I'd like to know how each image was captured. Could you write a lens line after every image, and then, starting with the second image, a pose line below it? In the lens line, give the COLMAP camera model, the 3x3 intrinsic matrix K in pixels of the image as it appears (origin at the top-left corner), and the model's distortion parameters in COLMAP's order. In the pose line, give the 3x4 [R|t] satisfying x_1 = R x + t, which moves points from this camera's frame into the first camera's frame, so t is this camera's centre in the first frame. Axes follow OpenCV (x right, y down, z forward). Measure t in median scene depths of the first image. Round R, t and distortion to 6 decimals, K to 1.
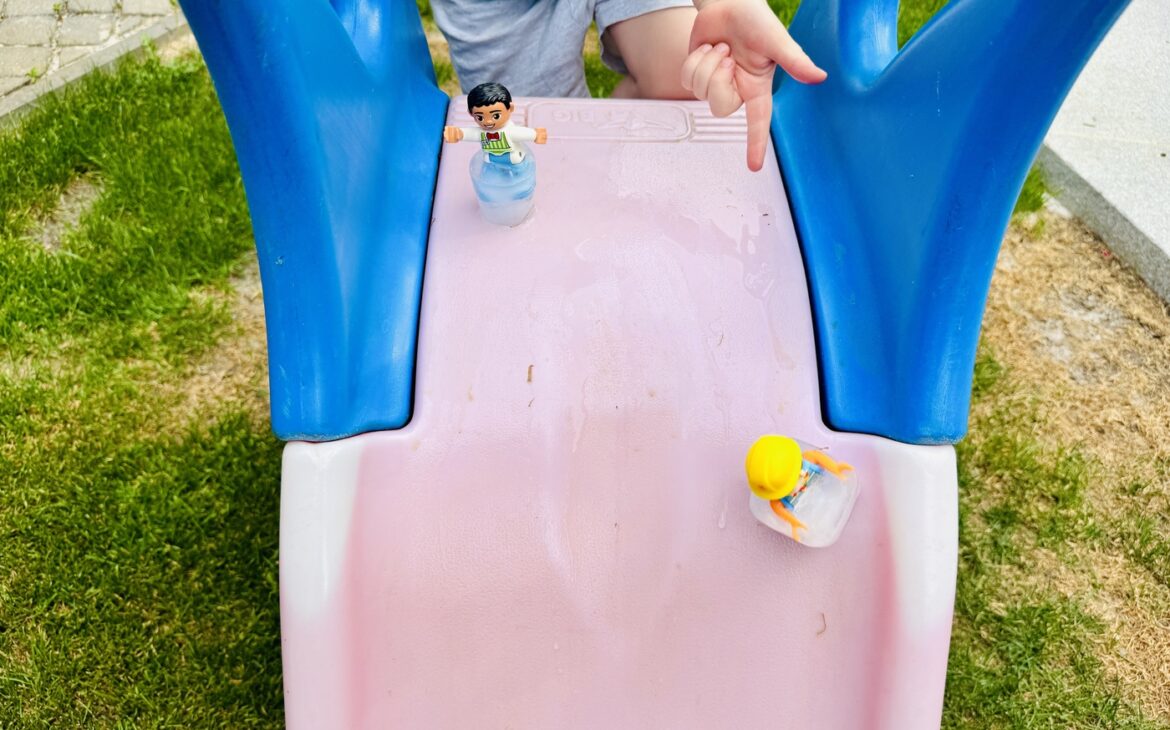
lens RADIAL K [[813.3, 0, 599.3], [0, 813.3, 366.4], [0, 0, 1]] dist [-0.007378, -0.005572]
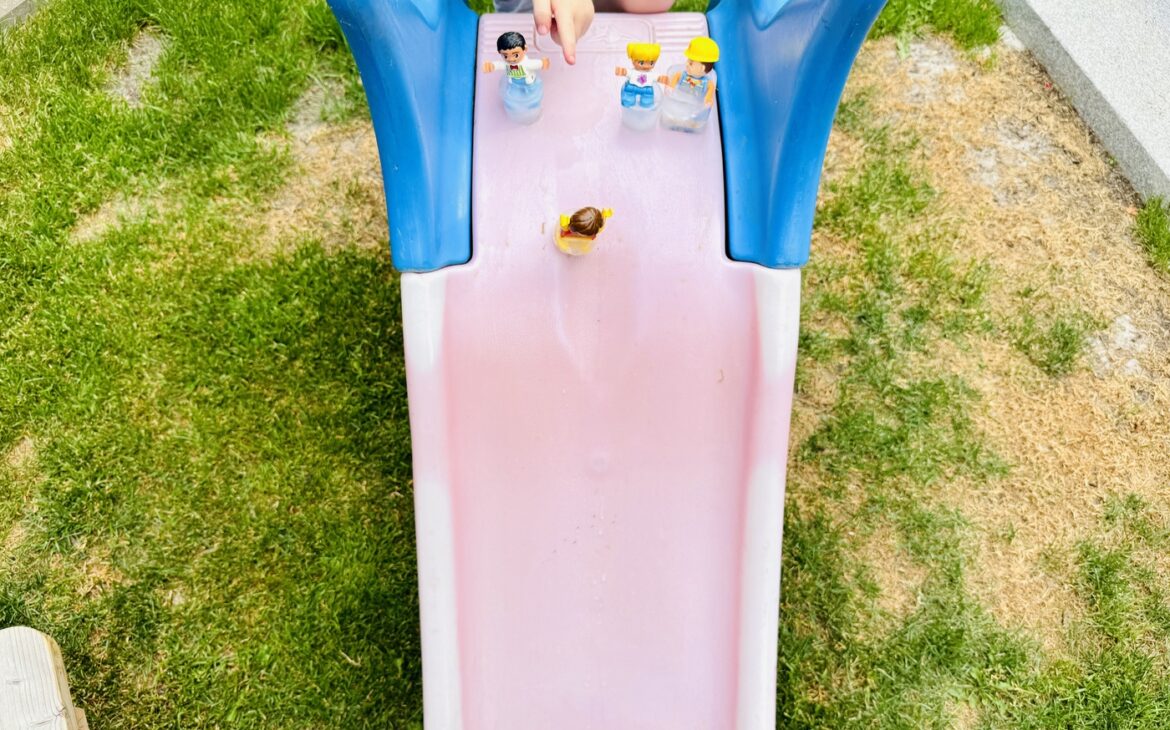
lens RADIAL K [[813.3, 0, 599.3], [0, 813.3, 366.4], [0, 0, 1]] dist [-0.007378, -0.005572]
pose [[0.999779, -0.010645, -0.018121, 0.021973], [0.014598, 0.972031, 0.234398, -0.042677], [0.015119, -0.234611, 0.971972, -0.268245]]
